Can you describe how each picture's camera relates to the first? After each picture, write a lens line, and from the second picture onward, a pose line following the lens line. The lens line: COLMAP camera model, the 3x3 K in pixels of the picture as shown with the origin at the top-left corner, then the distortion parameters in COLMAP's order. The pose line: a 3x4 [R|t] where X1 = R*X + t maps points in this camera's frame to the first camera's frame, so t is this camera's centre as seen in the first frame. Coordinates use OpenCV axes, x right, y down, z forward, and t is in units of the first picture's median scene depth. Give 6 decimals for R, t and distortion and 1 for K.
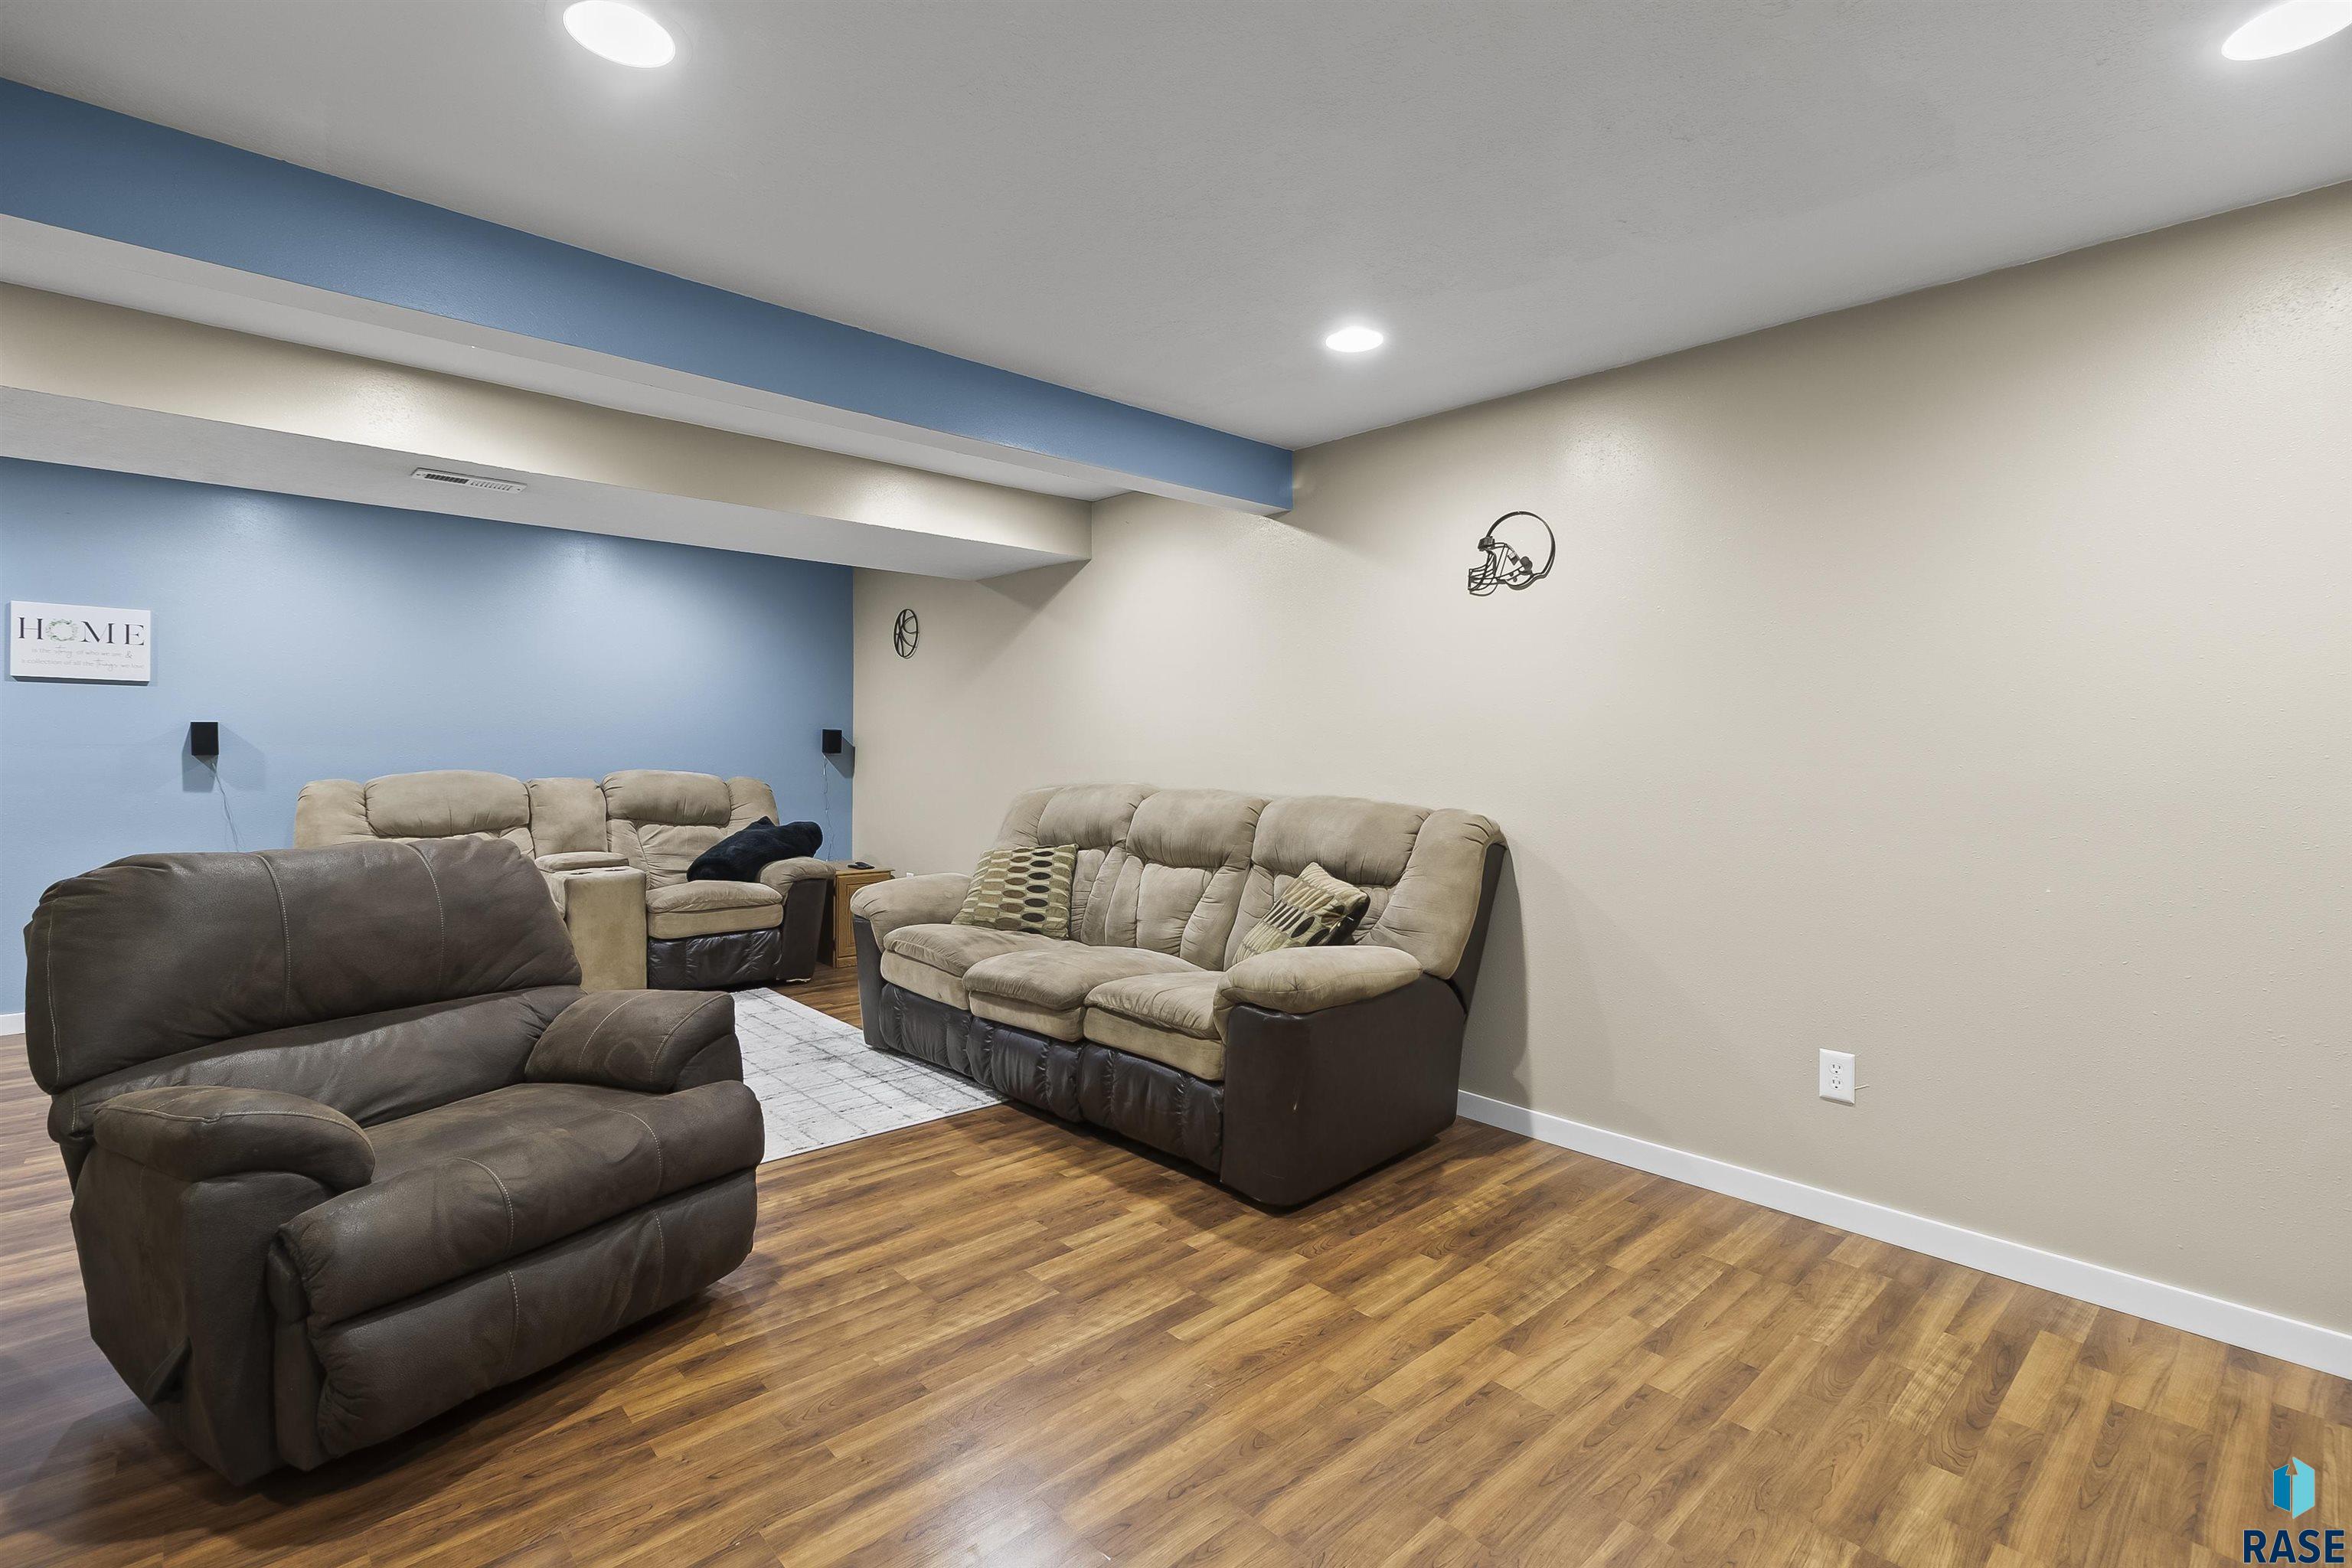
lens RADIAL K [[1080.9, 0, 1179.4], [0, 1080.9, 743.5], [0, 0, 1]] dist [0.002050, 0.000250]
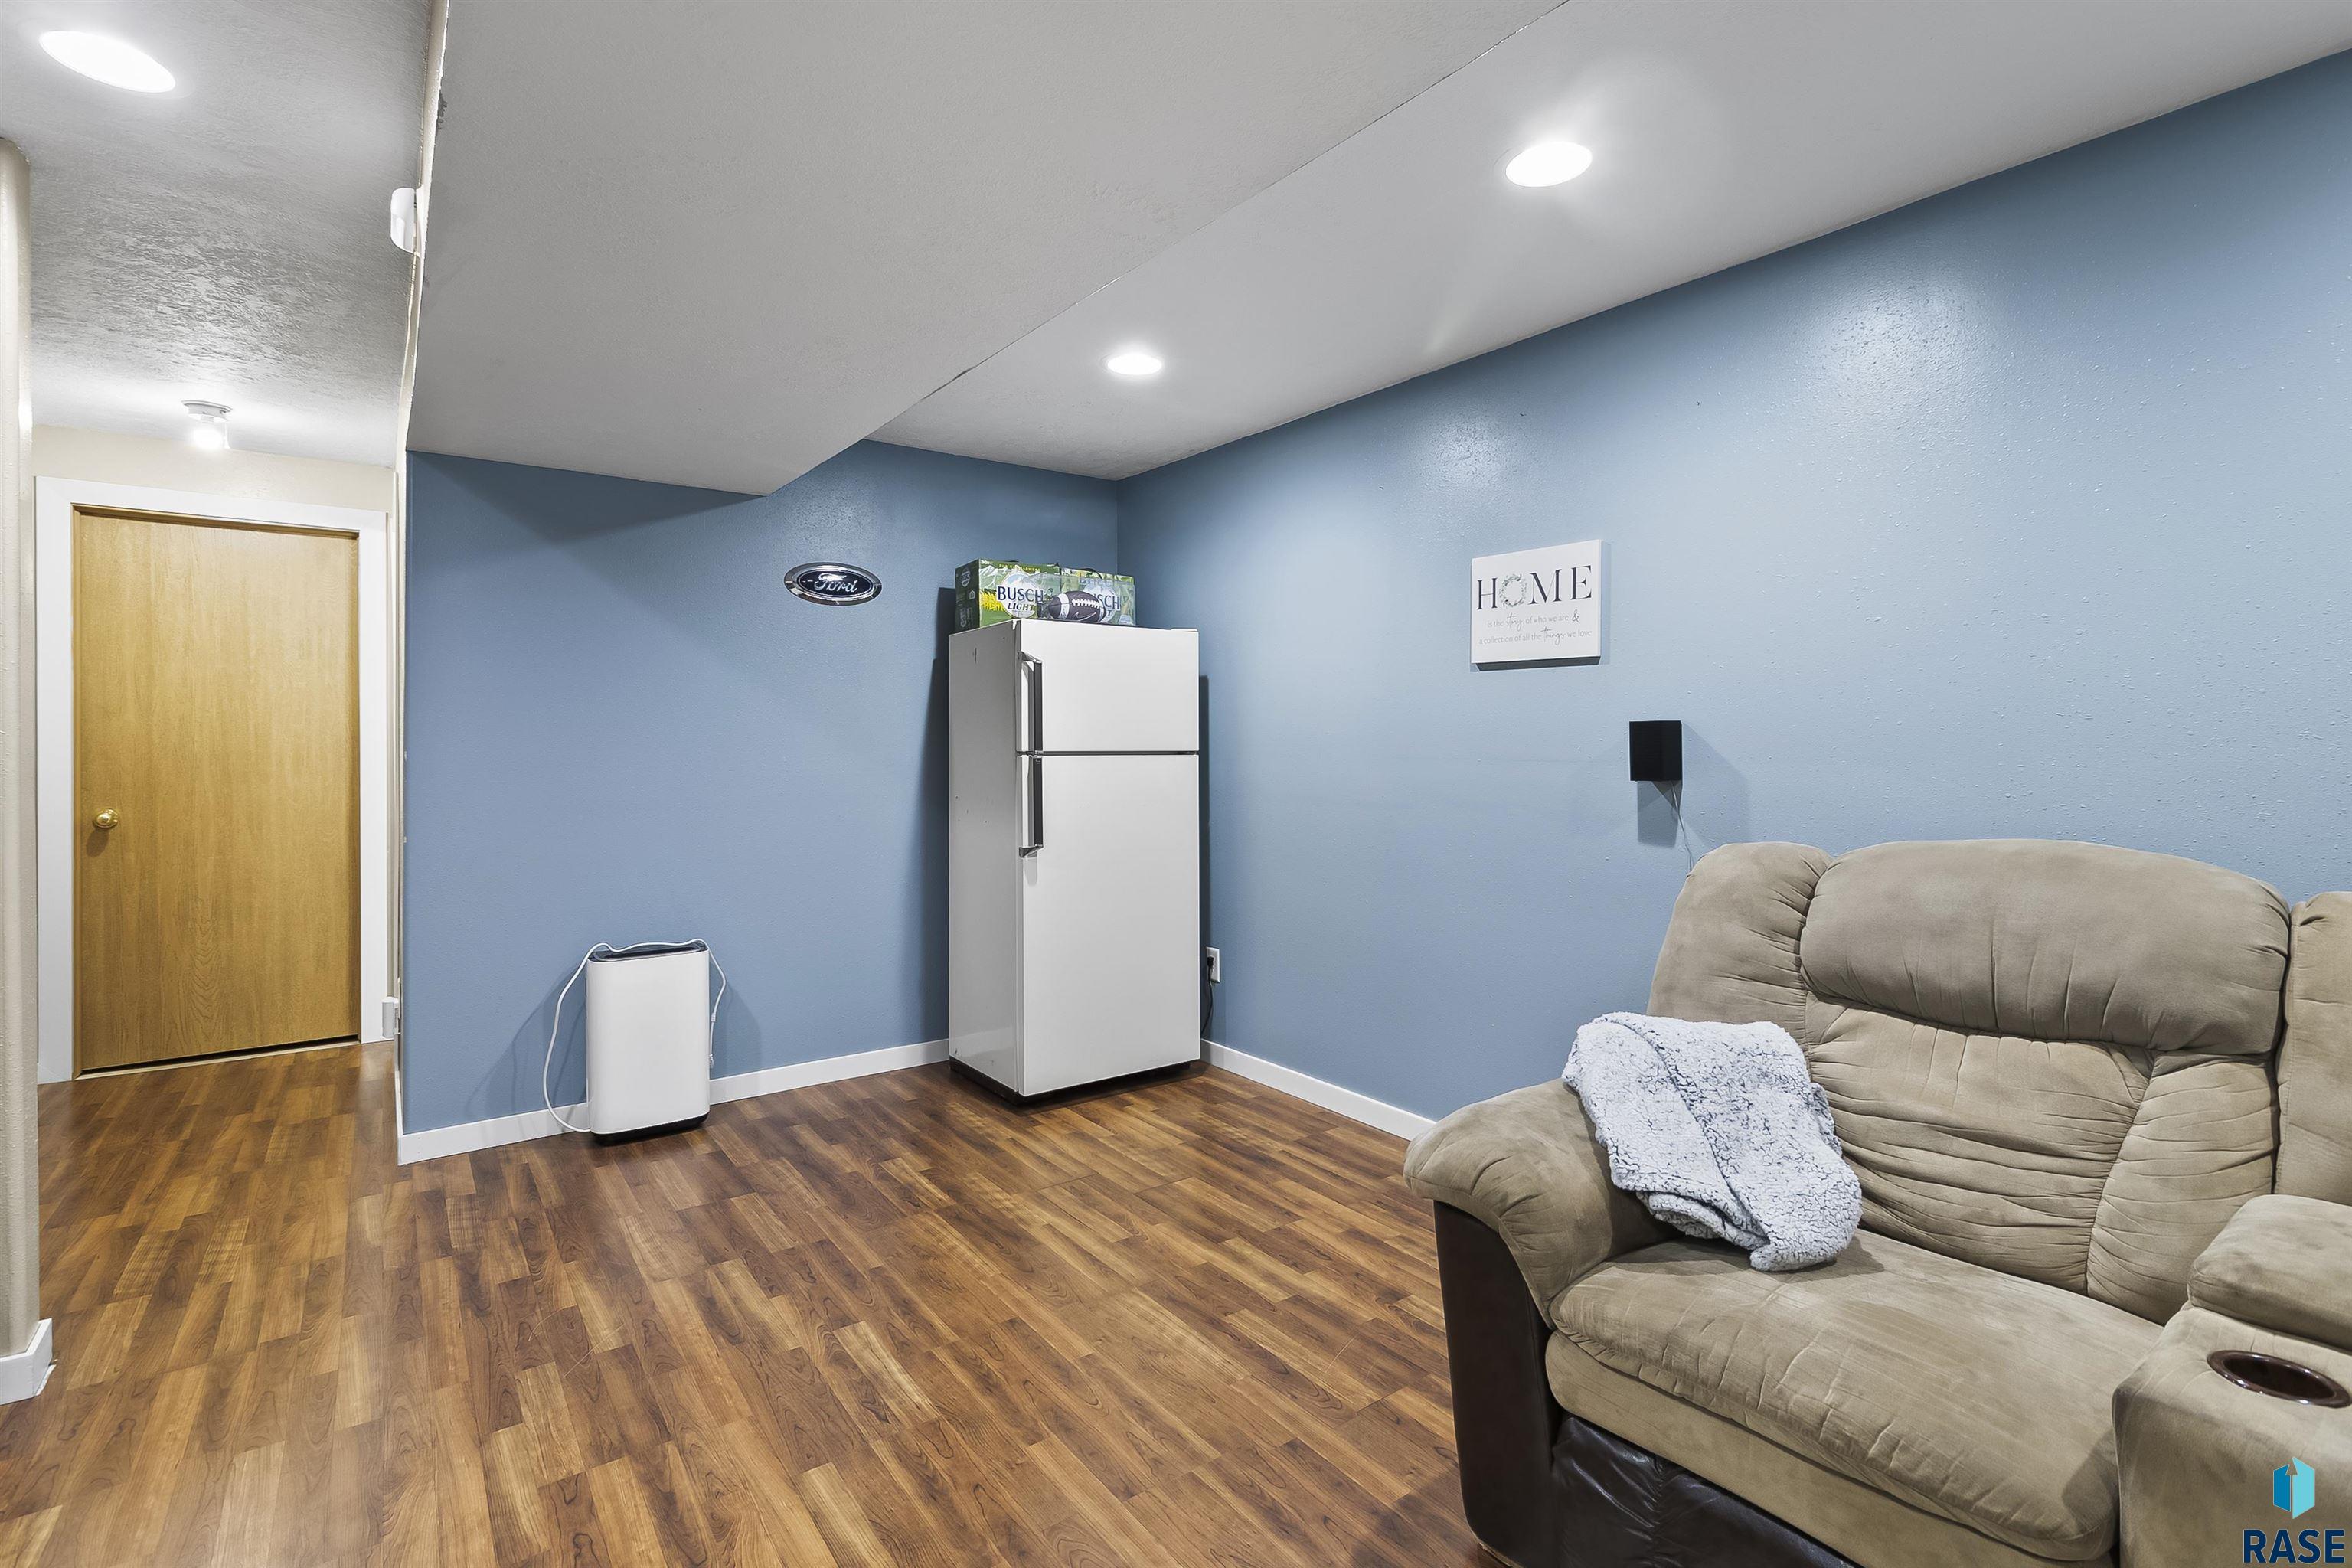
lens RADIAL K [[1080.9, 0, 1179.4], [0, 1080.9, 743.5], [0, 0, 1]] dist [0.002050, 0.000250]
pose [[-0.097044, -0.006884, -0.995256, -0.329647], [-0.000669, 0.999976, -0.006851, -0.004230], [0.995280, 0.000001, -0.097047, 0.833379]]
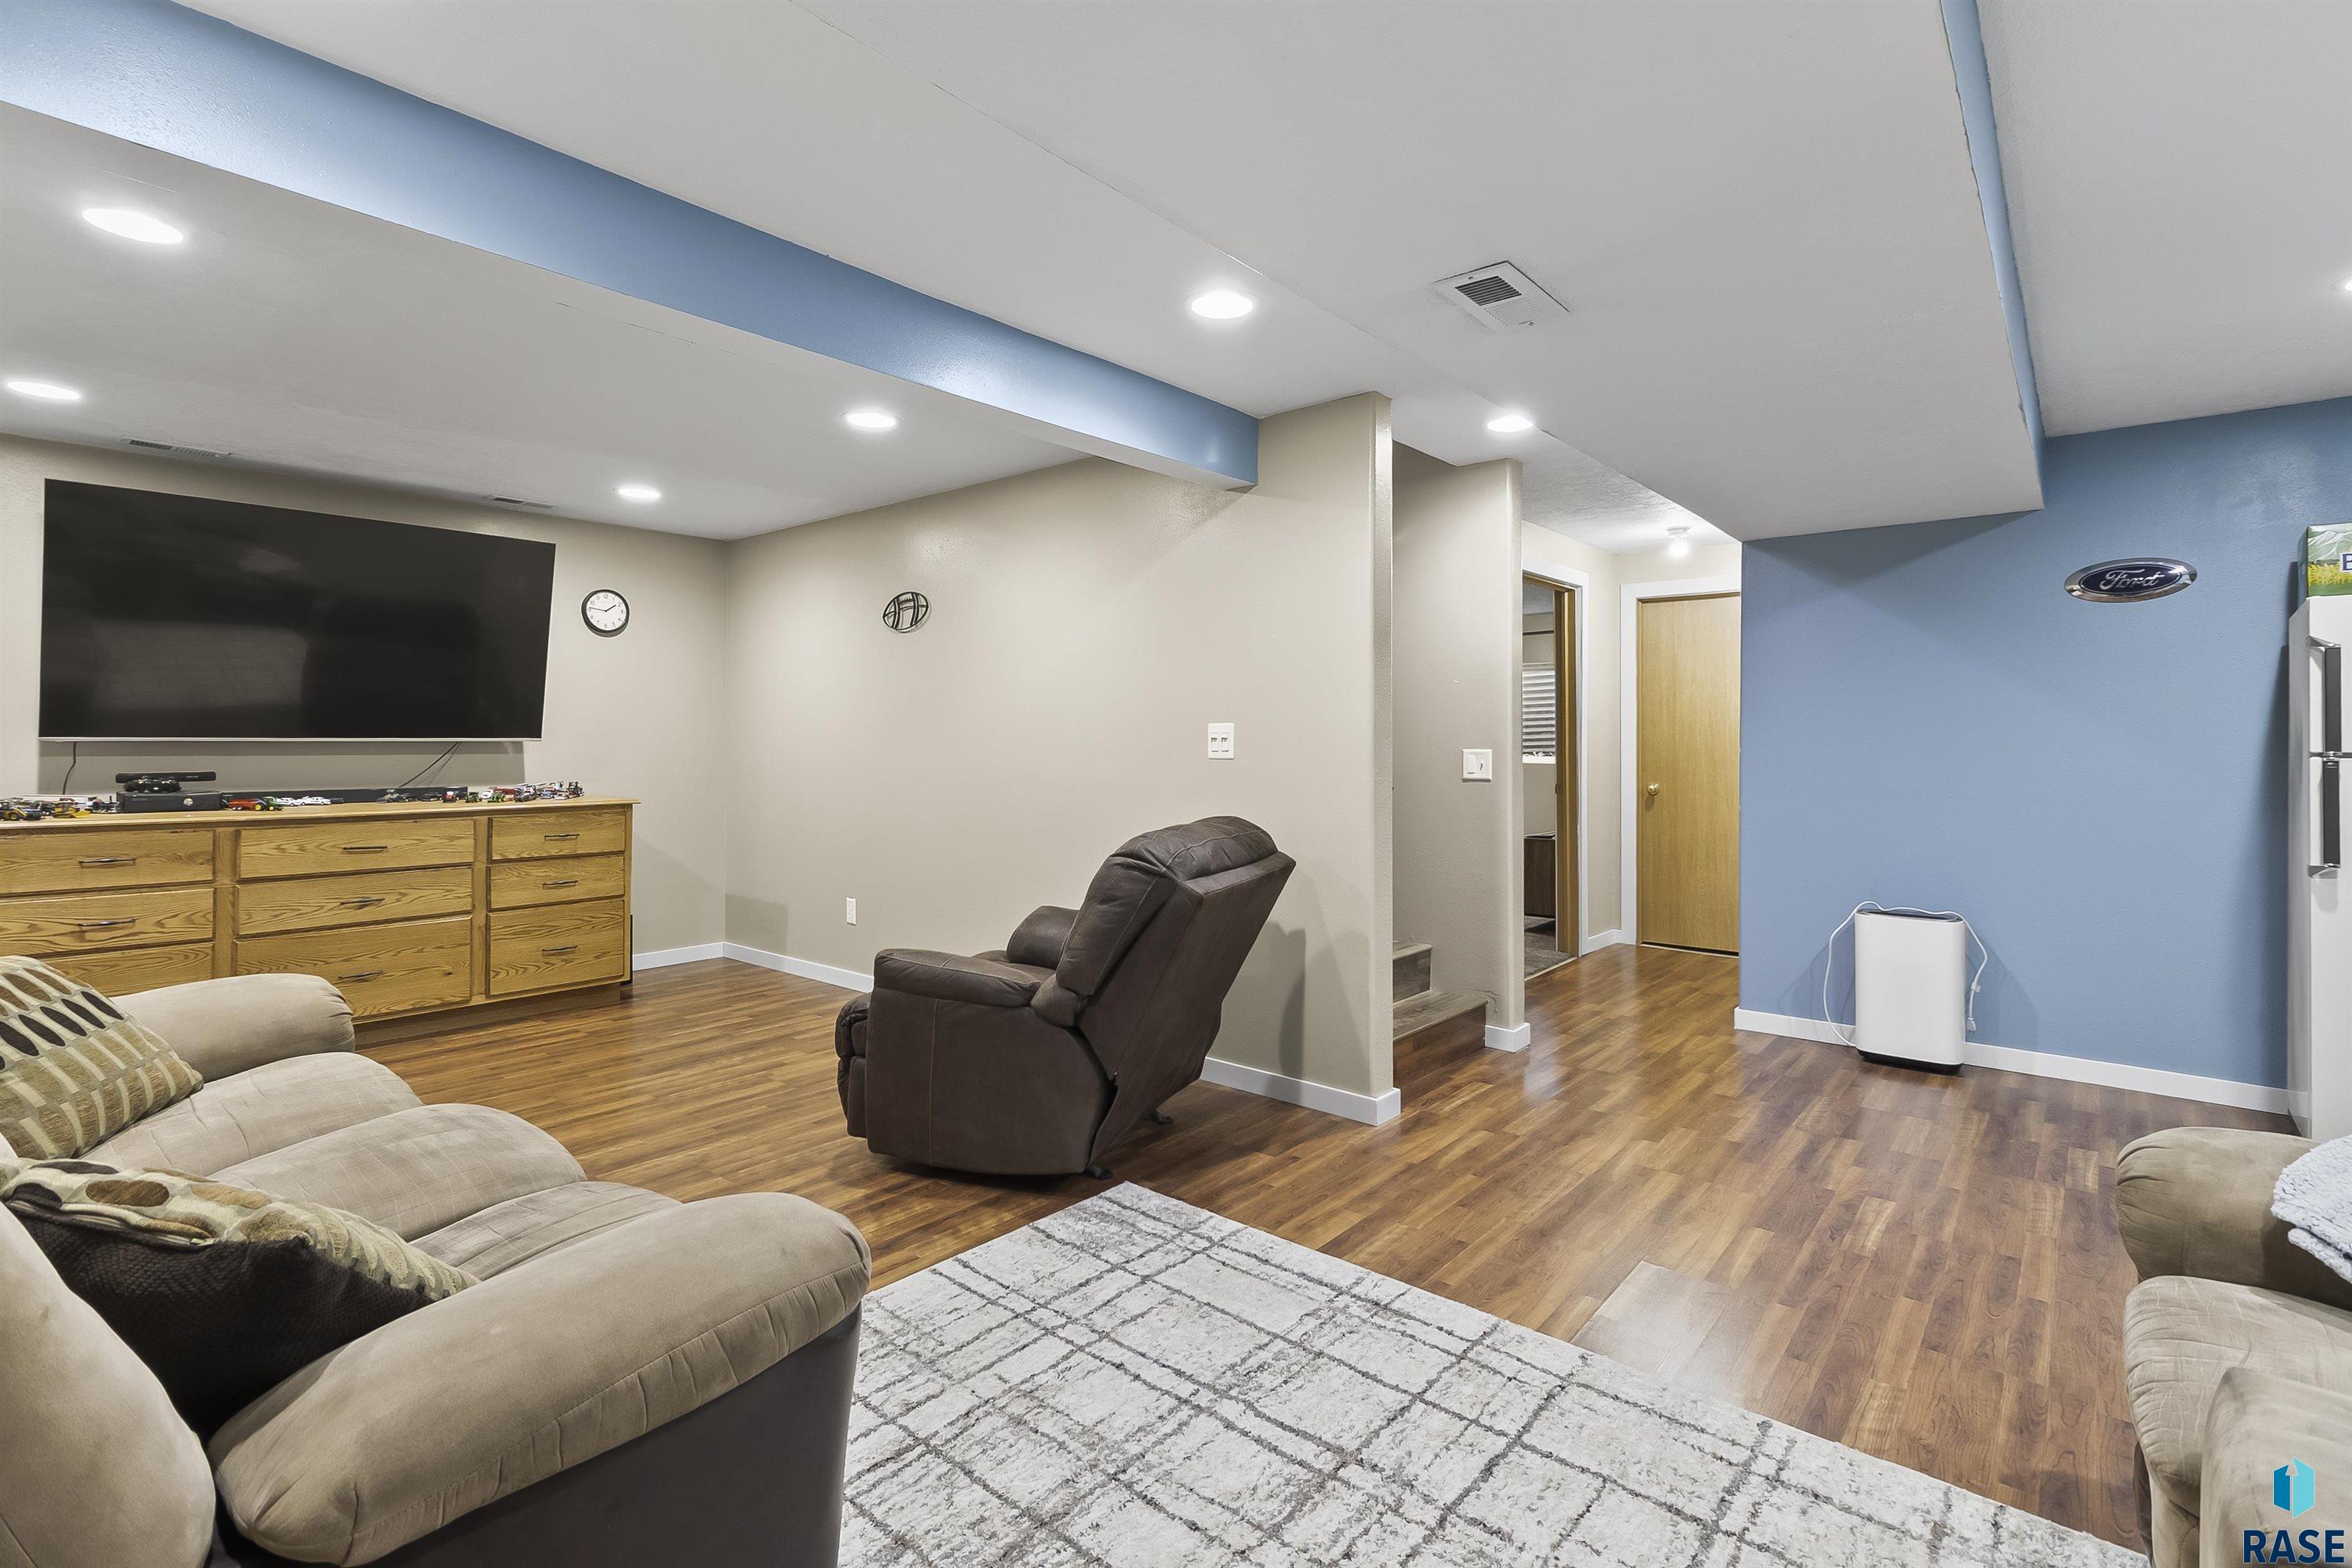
lens RADIAL K [[1080.9, 0, 1179.4], [0, 1080.9, 743.5], [0, 0, 1]] dist [0.002050, 0.000250]
pose [[-0.991995, -0.011089, -0.125793, -0.321835], [-0.011262, 0.999936, 0.000665, -0.002014], [0.125777, 0.002076, -0.992056, 1.209243]]
